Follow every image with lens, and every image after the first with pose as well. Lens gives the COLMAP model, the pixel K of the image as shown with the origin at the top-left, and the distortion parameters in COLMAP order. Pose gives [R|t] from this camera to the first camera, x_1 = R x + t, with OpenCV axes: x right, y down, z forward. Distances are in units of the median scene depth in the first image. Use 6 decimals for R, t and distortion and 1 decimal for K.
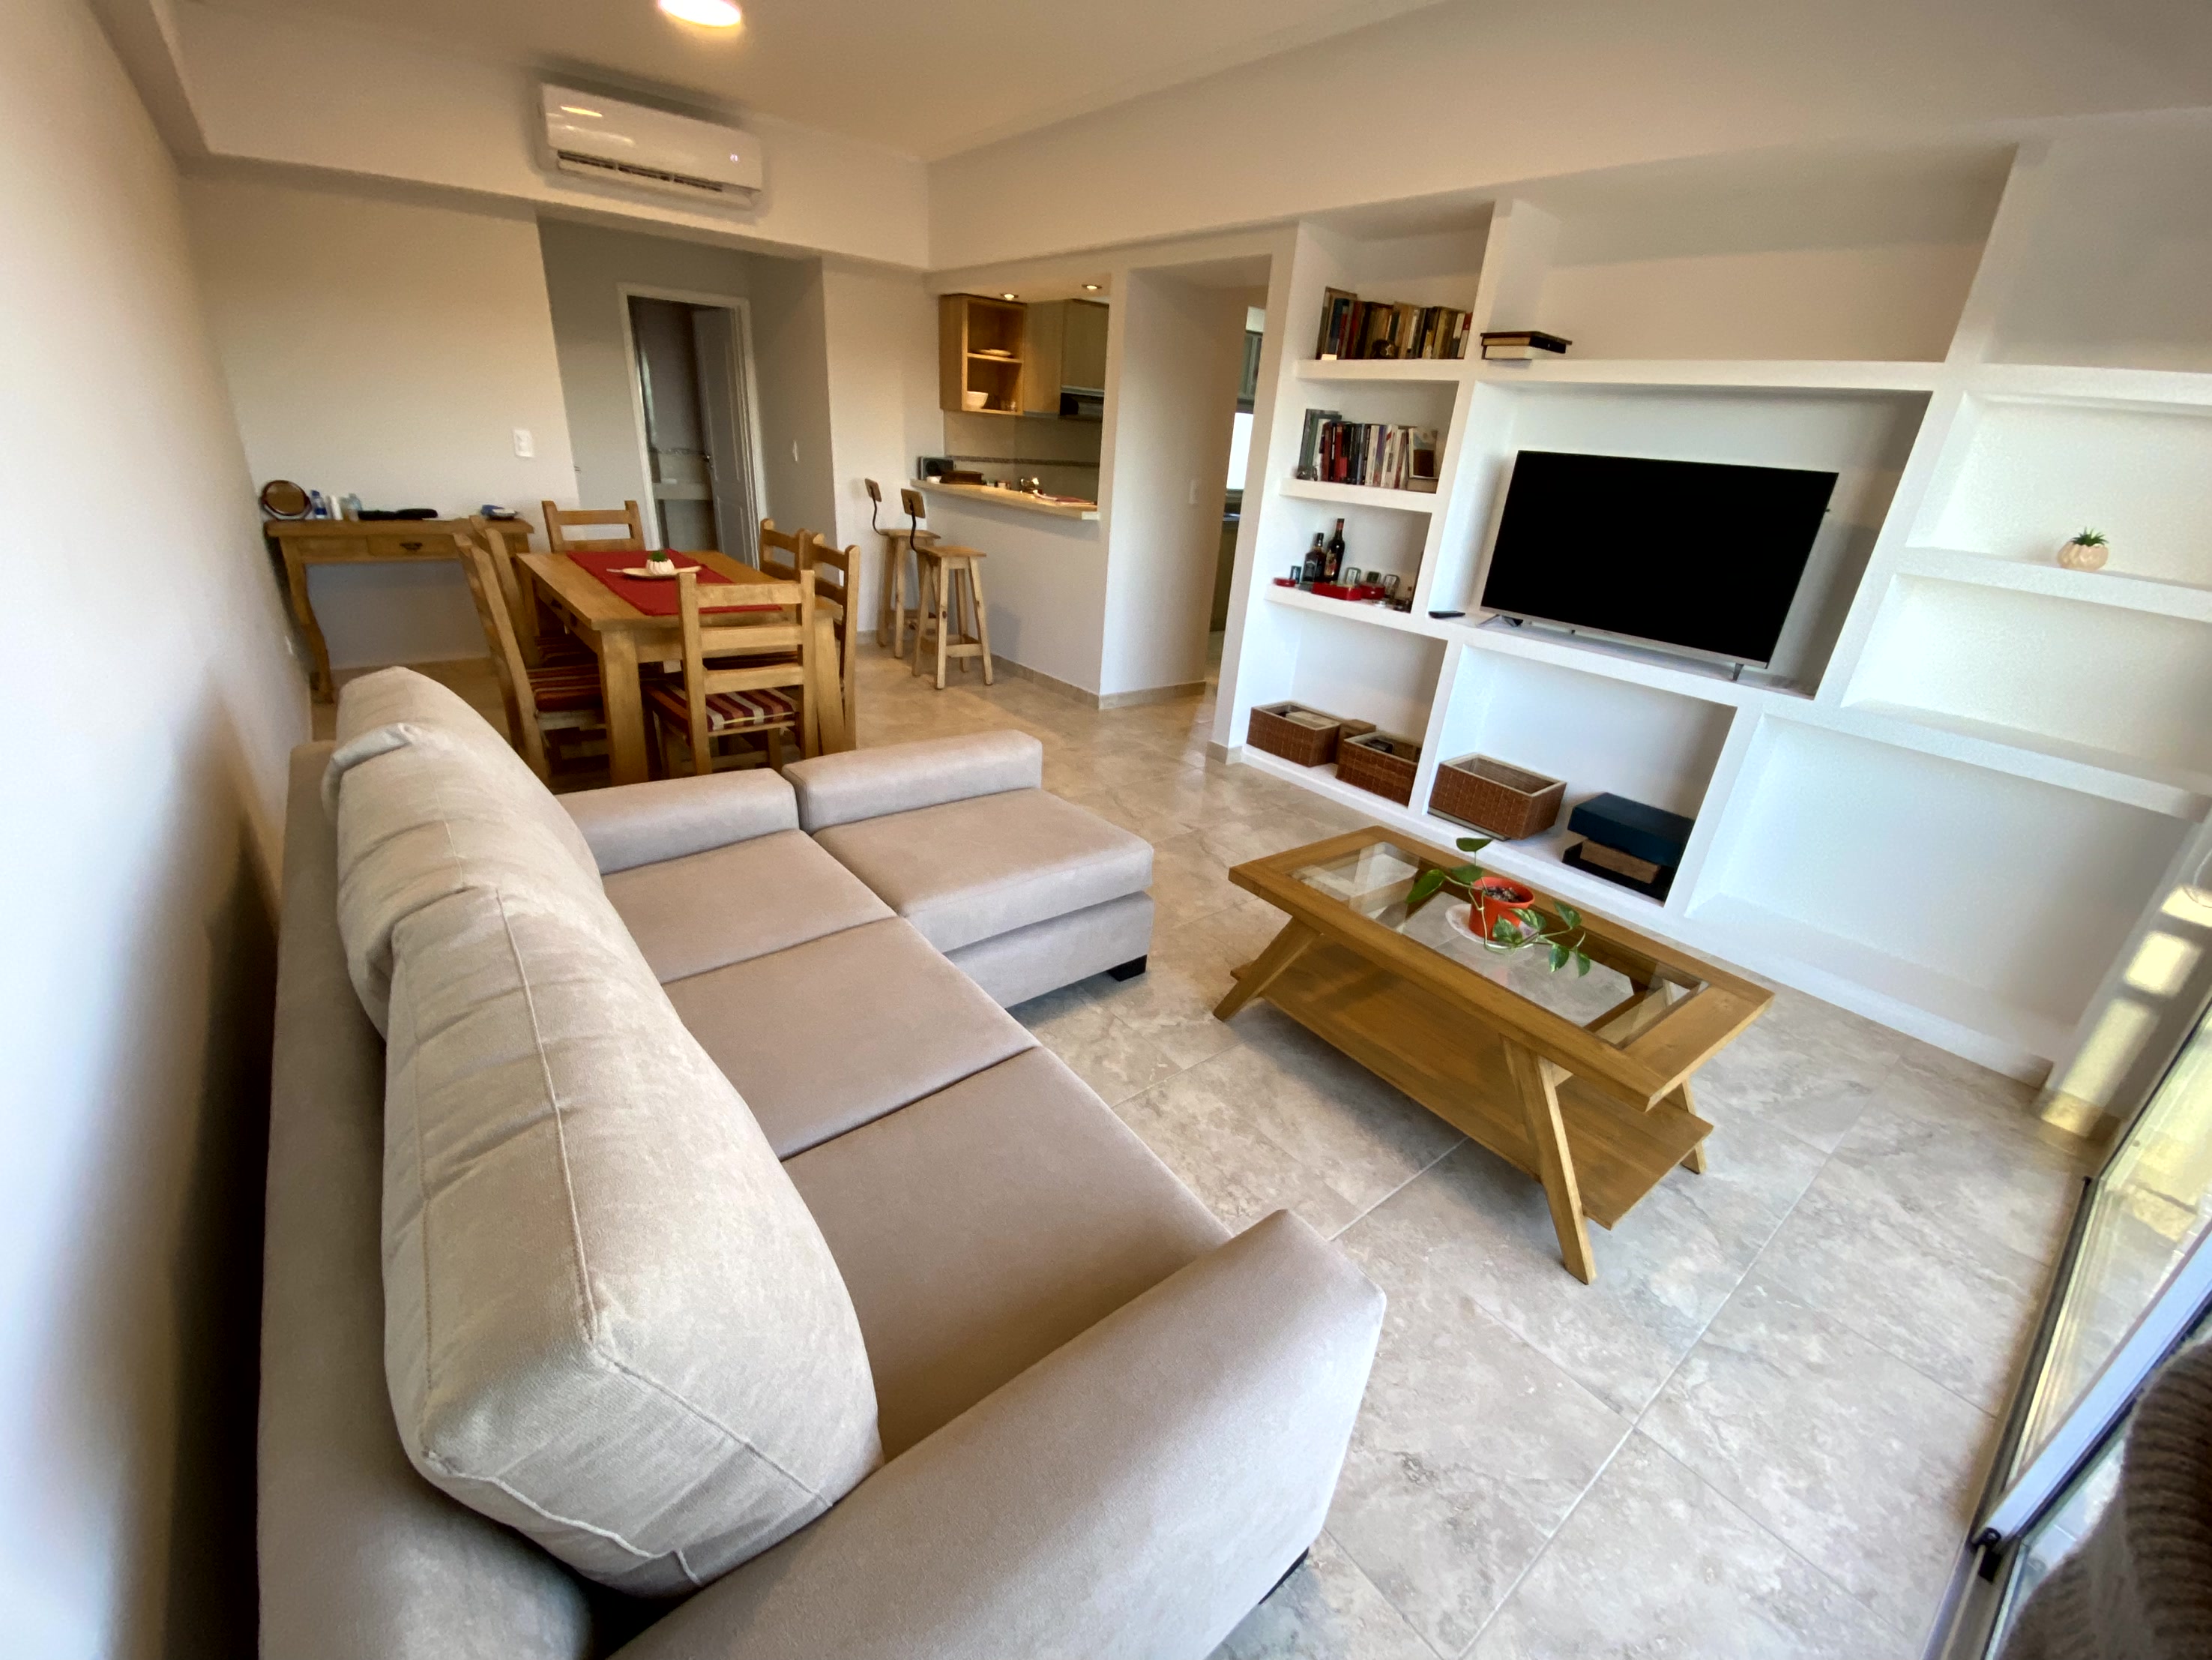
lens RADIAL K [[905.7, 0, 1101.6], [0, 905.7, 833.5], [0, 0, 1]] dist [-0.031434, -0.000843]
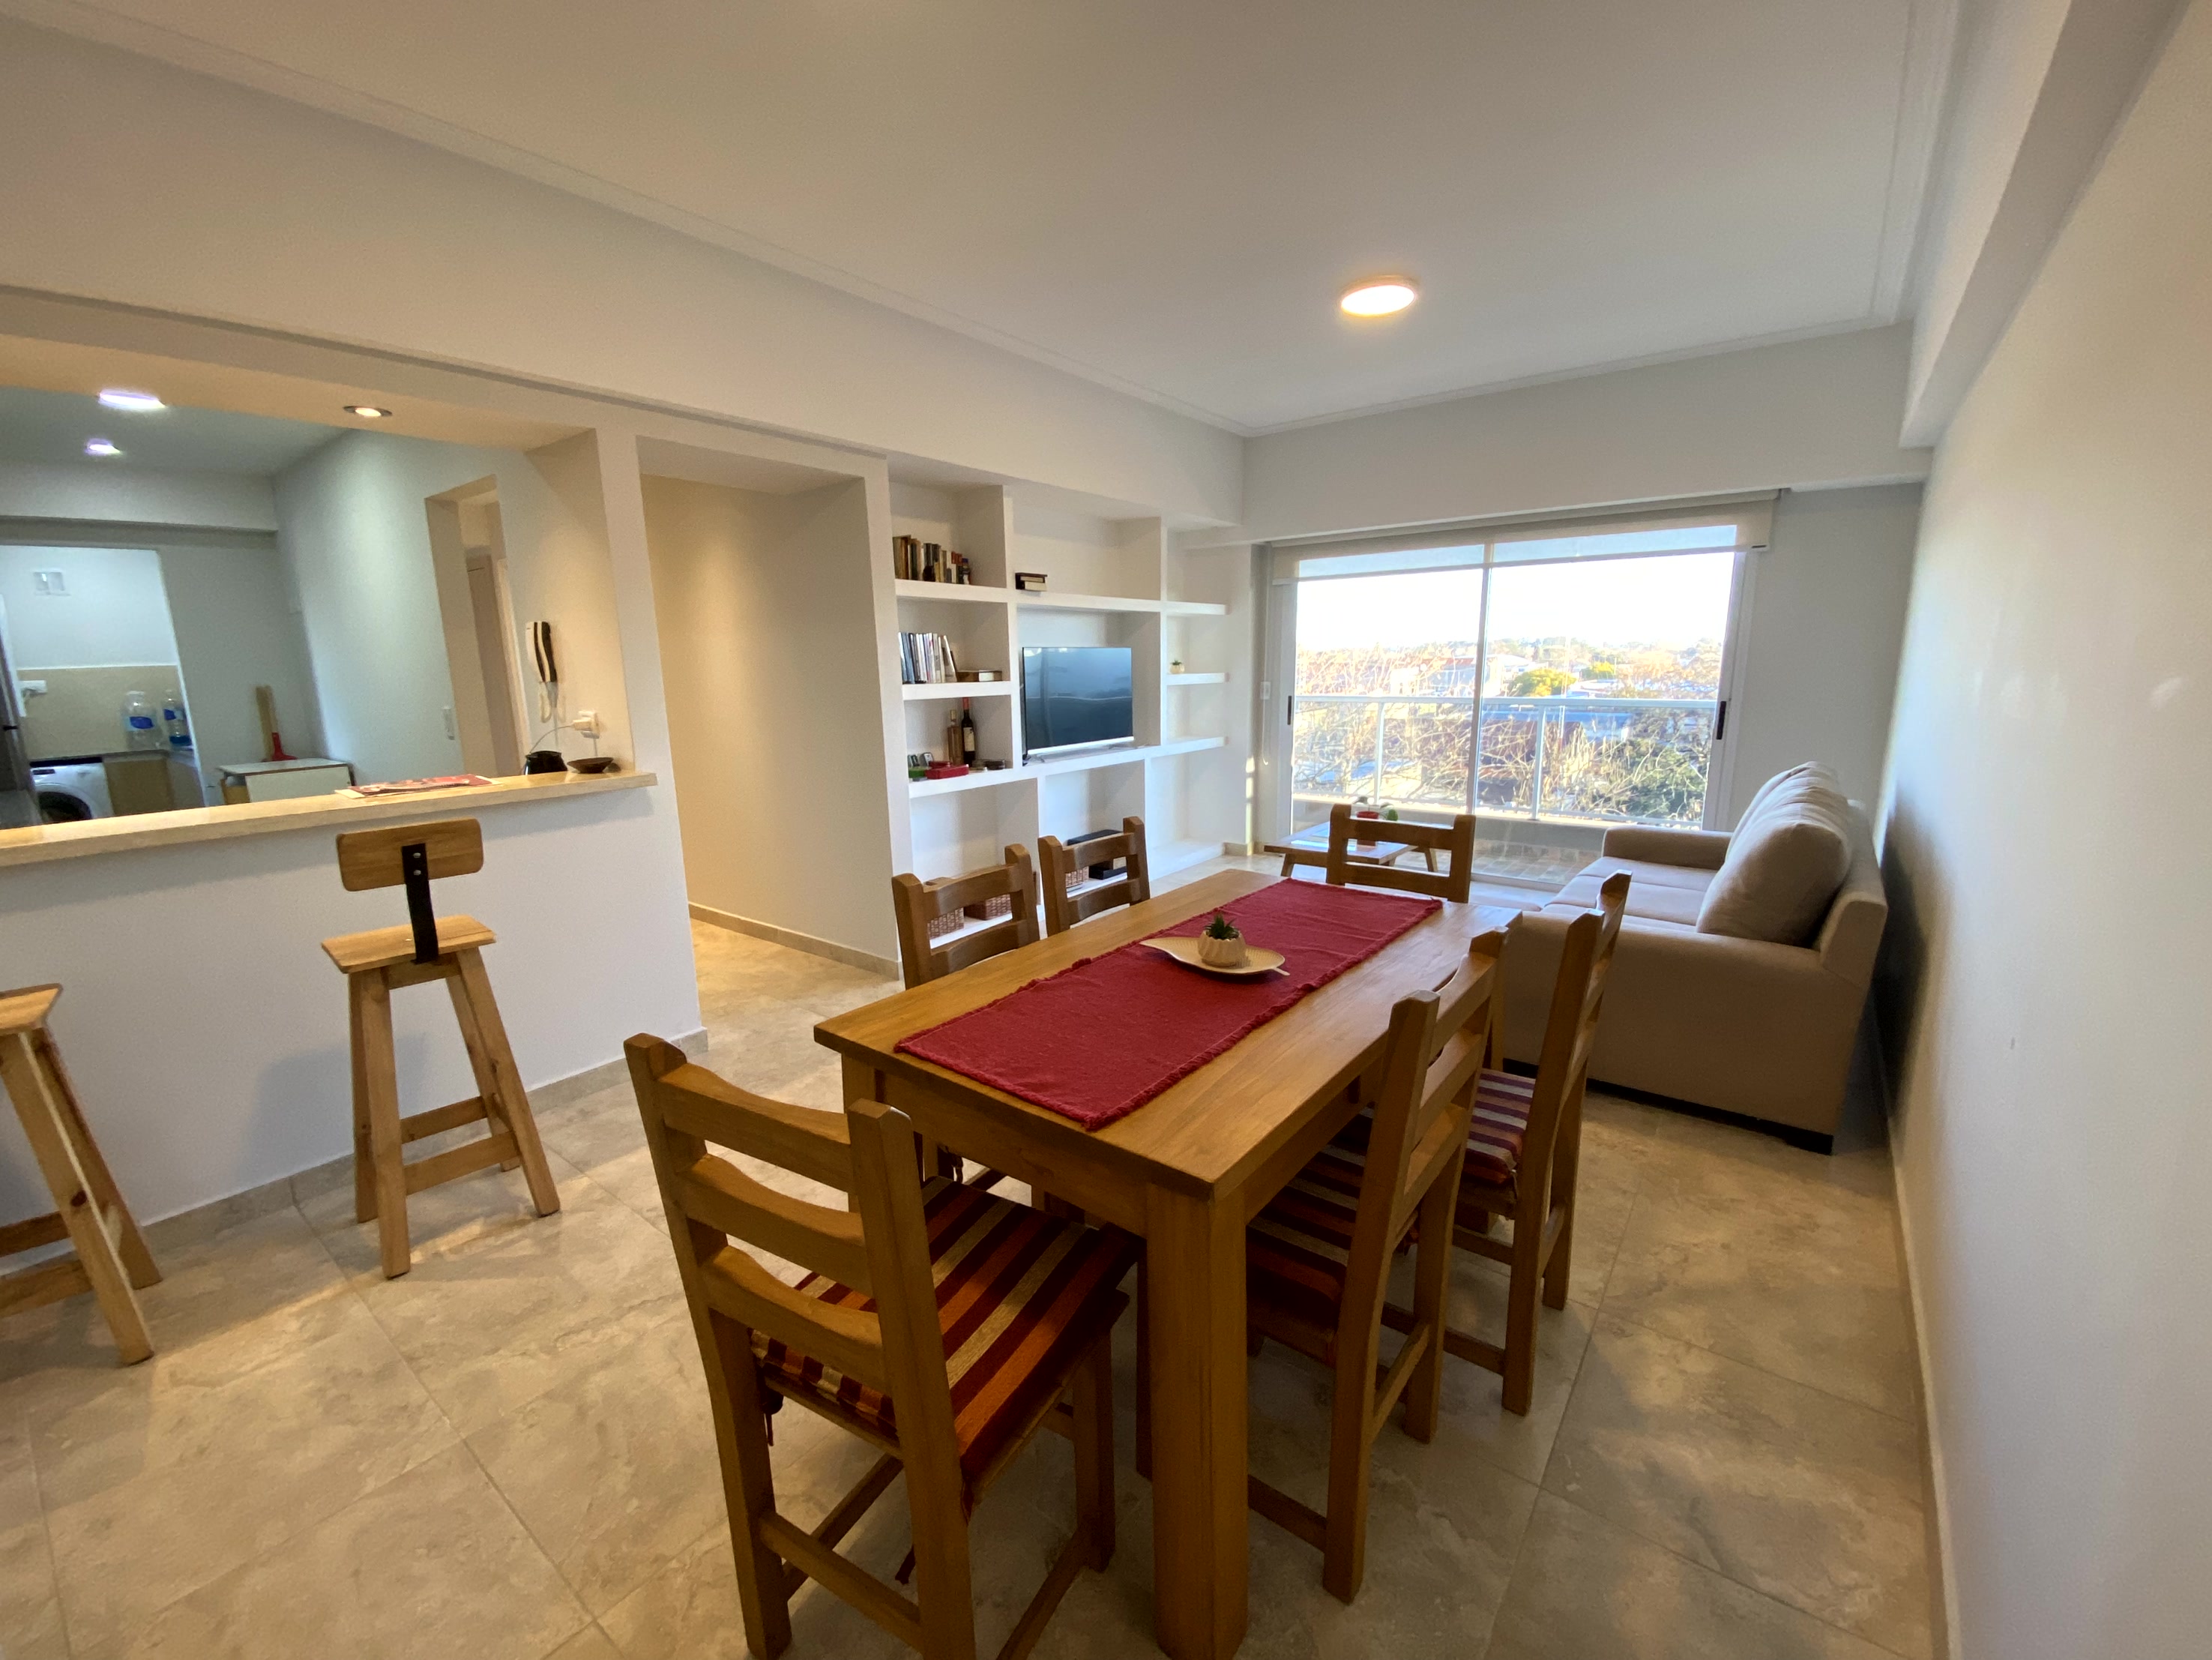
lens RADIAL K [[905.7, 0, 1097.2], [0, 905.7, 849.2], [0, 0, 1]] dist [-0.031434, -0.000843]
pose [[-0.258959, -0.257101, 0.931042, -1.036741], [0.388442, 0.854818, 0.344093, -0.603231], [-0.884338, 0.450762, -0.121494, 1.209695]]
